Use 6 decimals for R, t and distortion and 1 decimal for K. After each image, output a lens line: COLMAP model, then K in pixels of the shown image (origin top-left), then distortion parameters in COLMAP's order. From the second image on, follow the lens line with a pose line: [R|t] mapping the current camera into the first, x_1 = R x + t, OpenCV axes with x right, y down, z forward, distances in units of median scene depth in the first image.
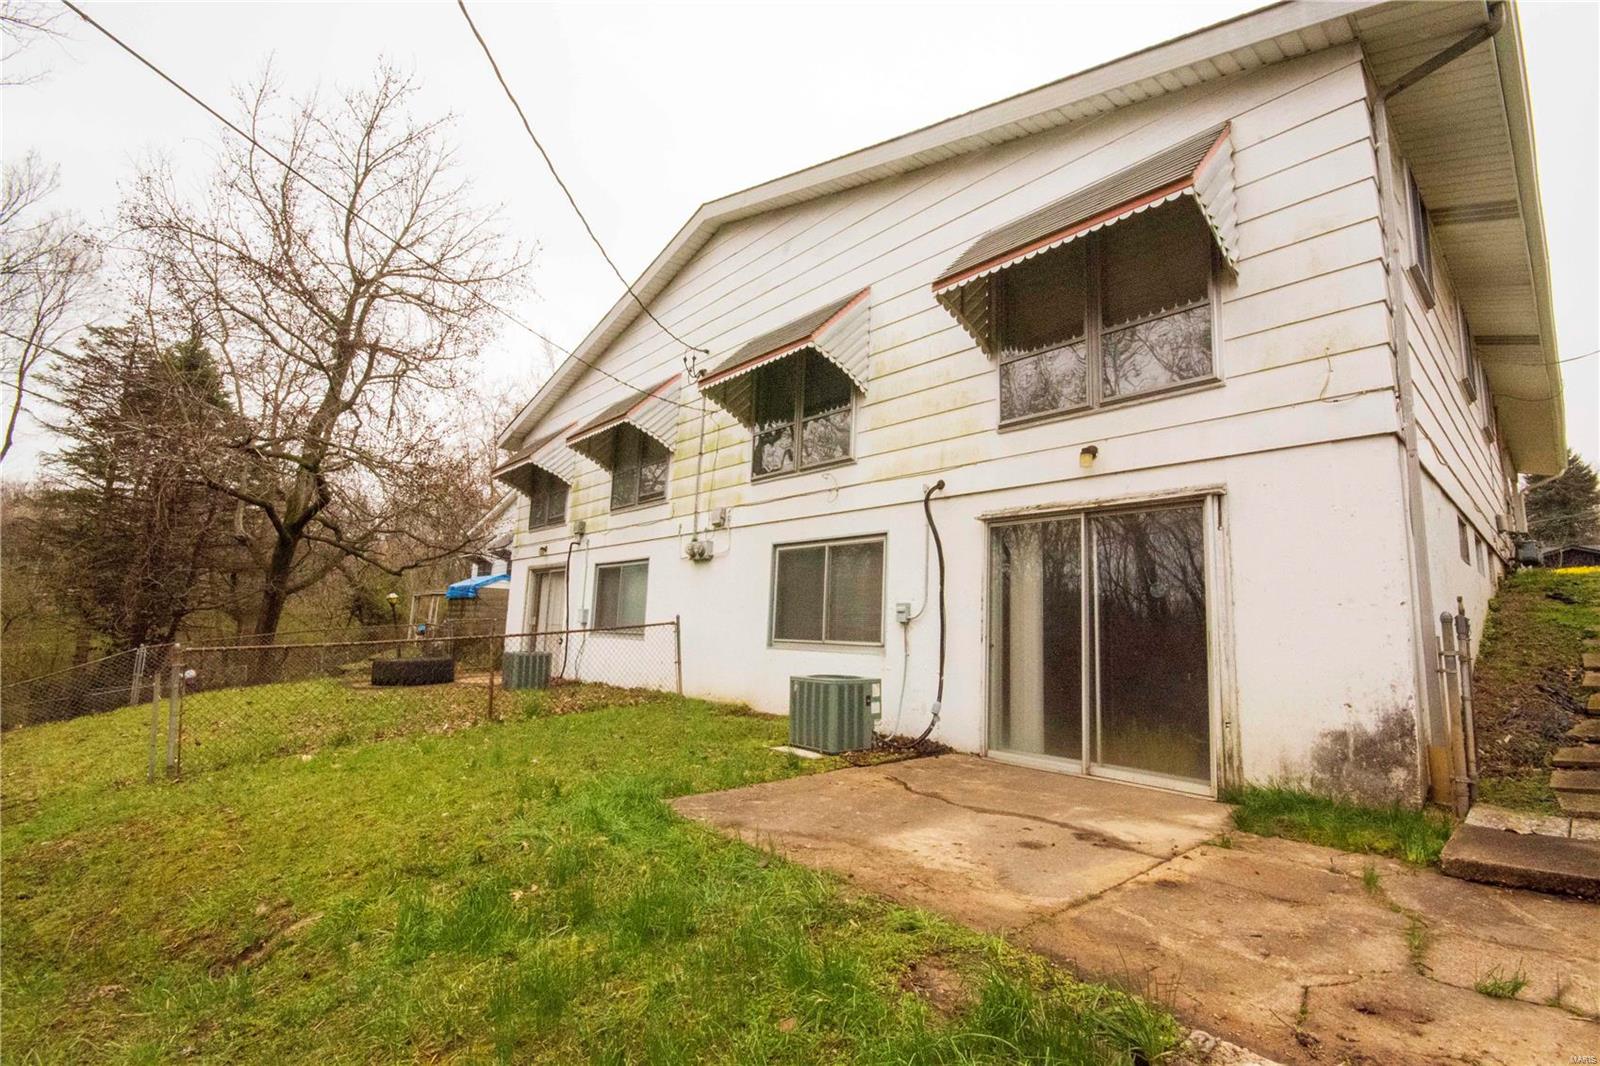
lens RADIAL K [[725.5, 0, 800.0], [0, 725.5, 533.0], [0, 0, 1]] dist [-0.001167, -0.000572]
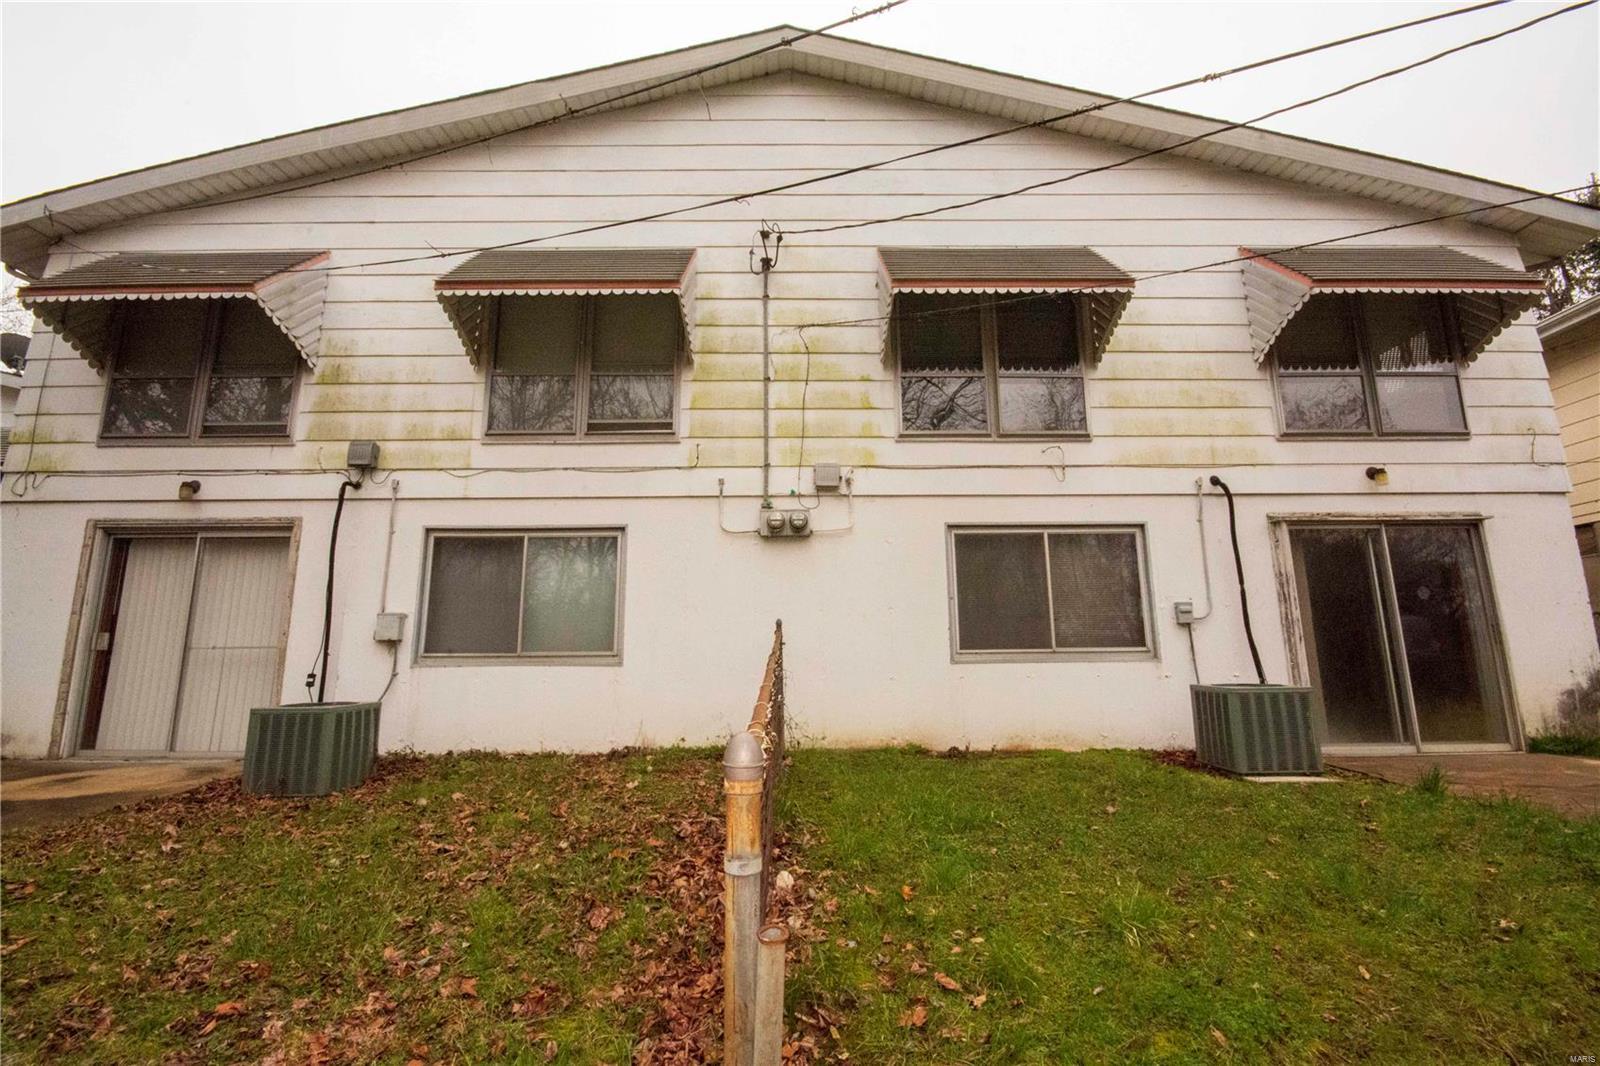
lens RADIAL K [[606.5, 0, 798.2], [0, 606.5, 540.7], [0, 0, 1]] dist [-0.009642, -0.000044]
pose [[0.652408, 0.084334, 0.753161, -0.519117], [-0.073709, 0.996139, -0.047692, 0.062628], [-0.754275, -0.024401, 0.656105, 0.598440]]
